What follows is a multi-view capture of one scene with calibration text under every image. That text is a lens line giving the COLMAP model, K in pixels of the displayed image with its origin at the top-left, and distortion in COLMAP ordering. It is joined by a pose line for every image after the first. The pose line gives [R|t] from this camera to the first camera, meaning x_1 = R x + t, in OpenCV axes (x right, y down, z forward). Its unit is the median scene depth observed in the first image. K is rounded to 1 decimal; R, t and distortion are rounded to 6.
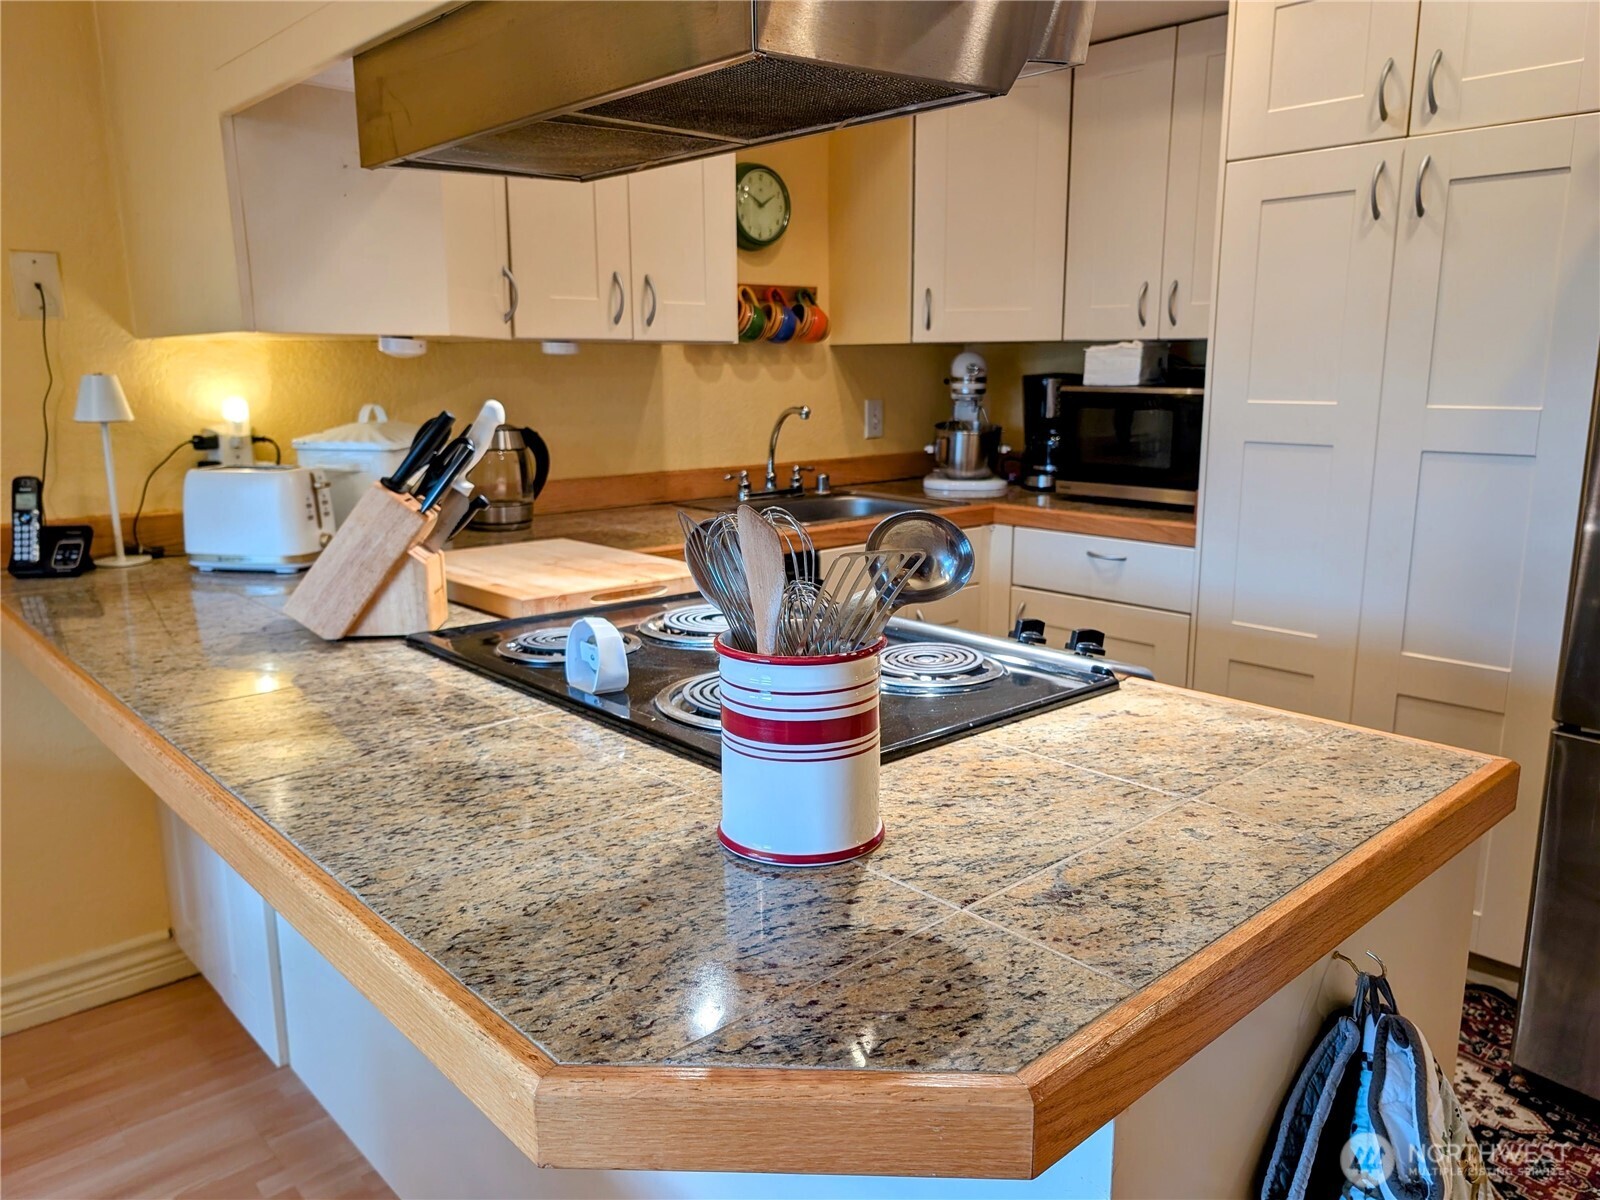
lens RADIAL K [[1147.7, 0, 799.5], [0, 1147.7, 618.9], [0, 0, 1]] dist [0.013707, -0.001200]
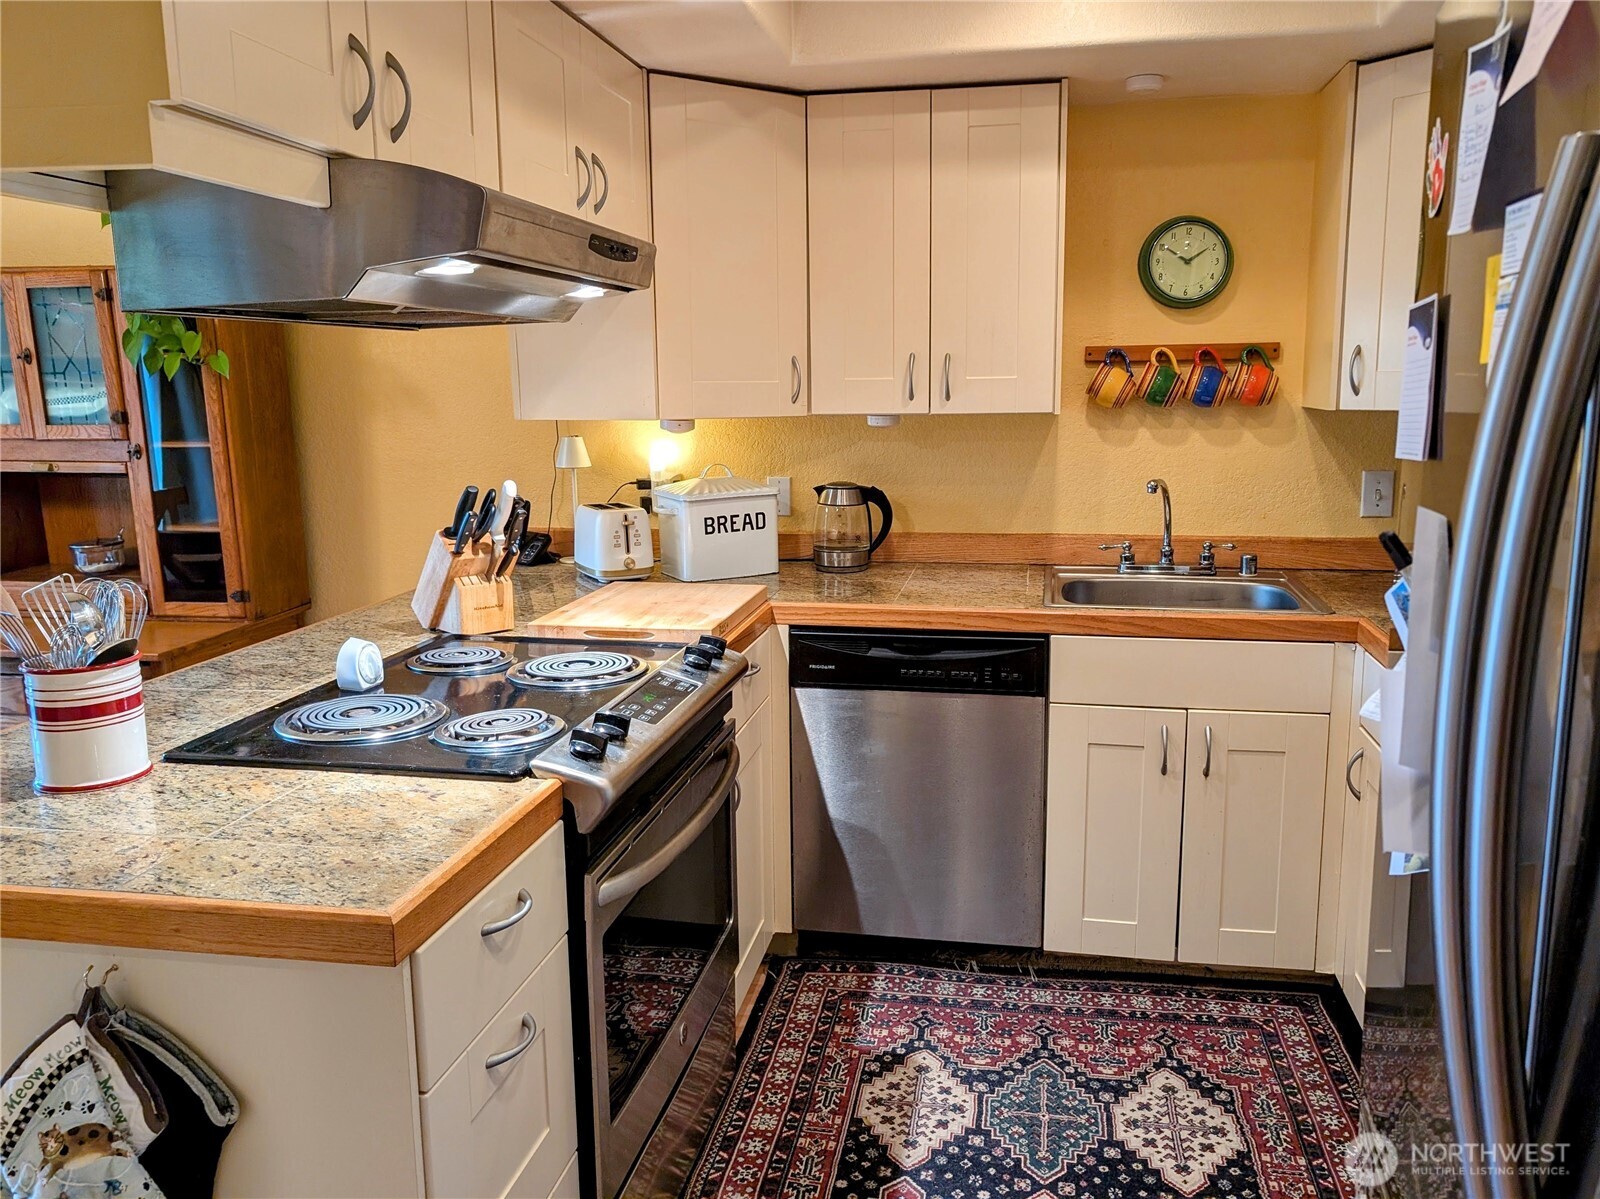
lens RADIAL K [[1197.5, 0, 846.4], [0, 1197.5, 553.5], [0, 0, 1]] dist [0.032645, -0.007390]
pose [[0.608082, 0.116111, -0.785337, 0.717215], [-0.162536, 0.986500, 0.020001, -0.123813], [0.777057, 0.115484, 0.618745, 0.256797]]
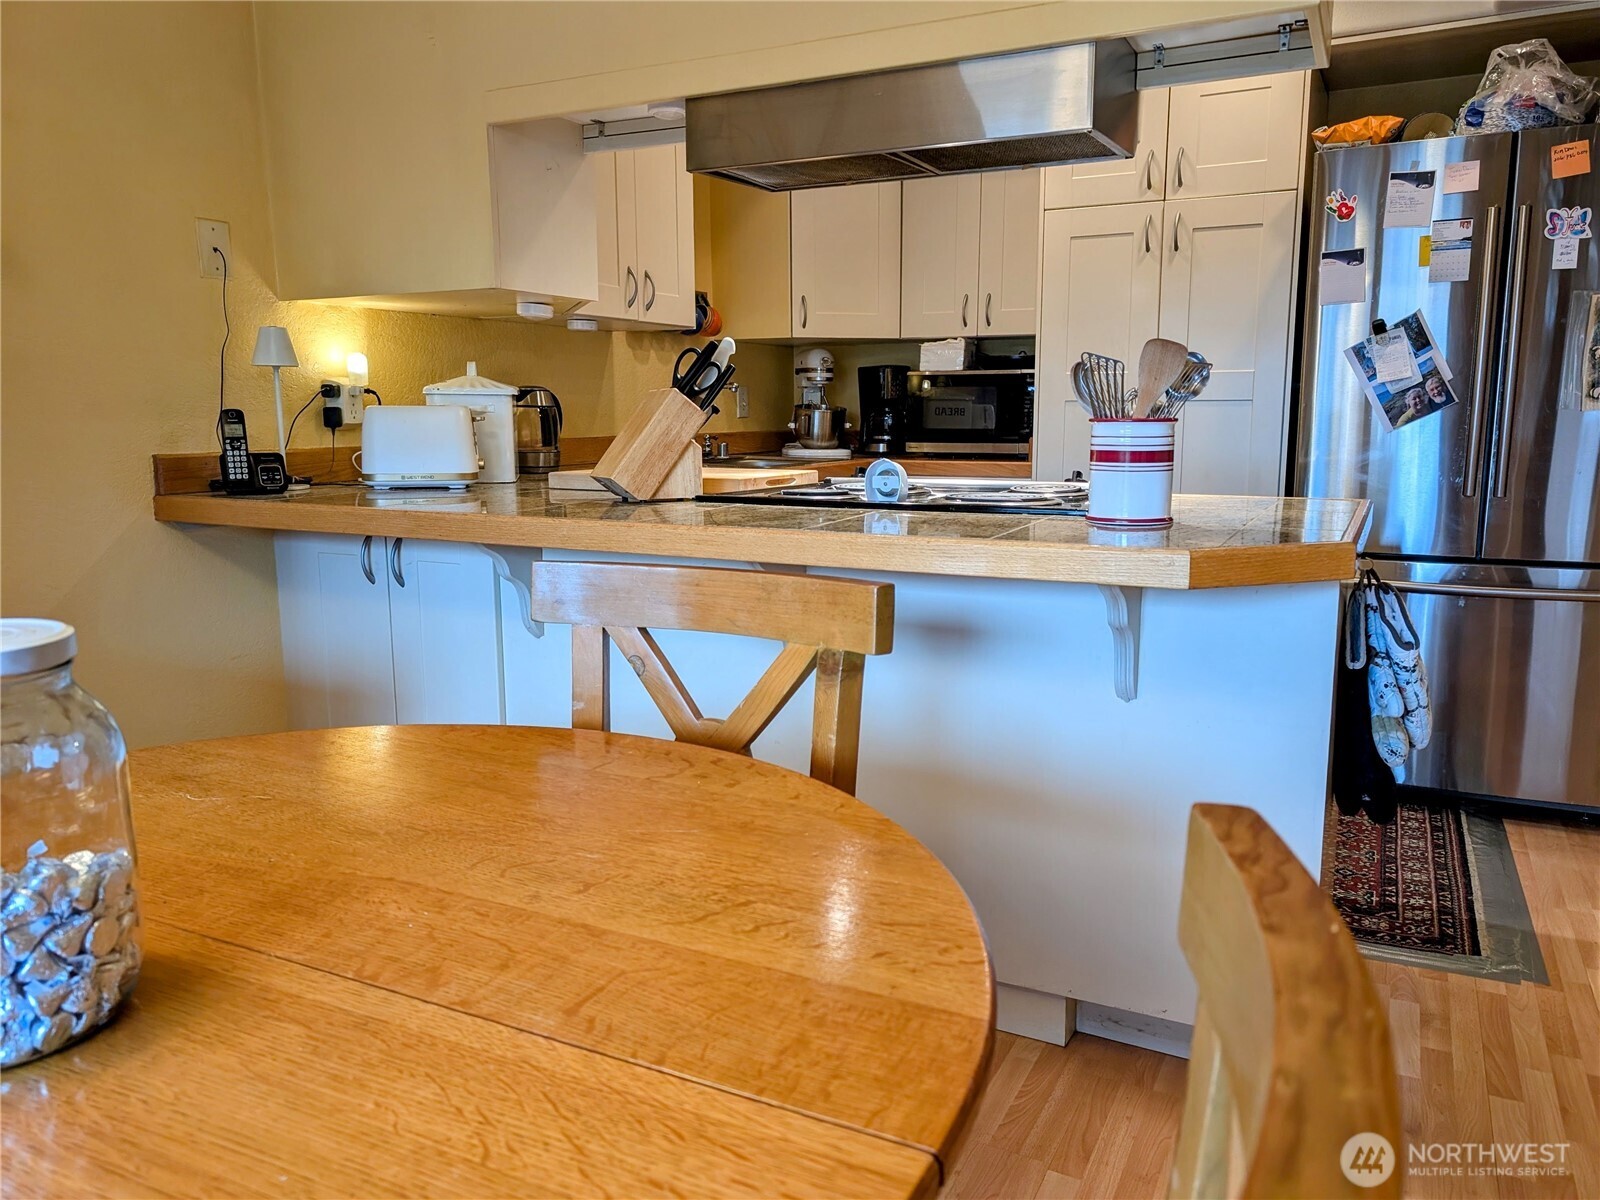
lens RADIAL K [[1108.0, 0, 843.0], [0, 1108.0, 618.5], [0, 0, 1]] dist [0.023940, -0.007181]
pose [[0.935964, -0.065330, 0.345981, -0.374298], [0.073430, 0.997247, -0.010338, 0.111542], [-0.344353, 0.035081, 0.938185, -0.209994]]
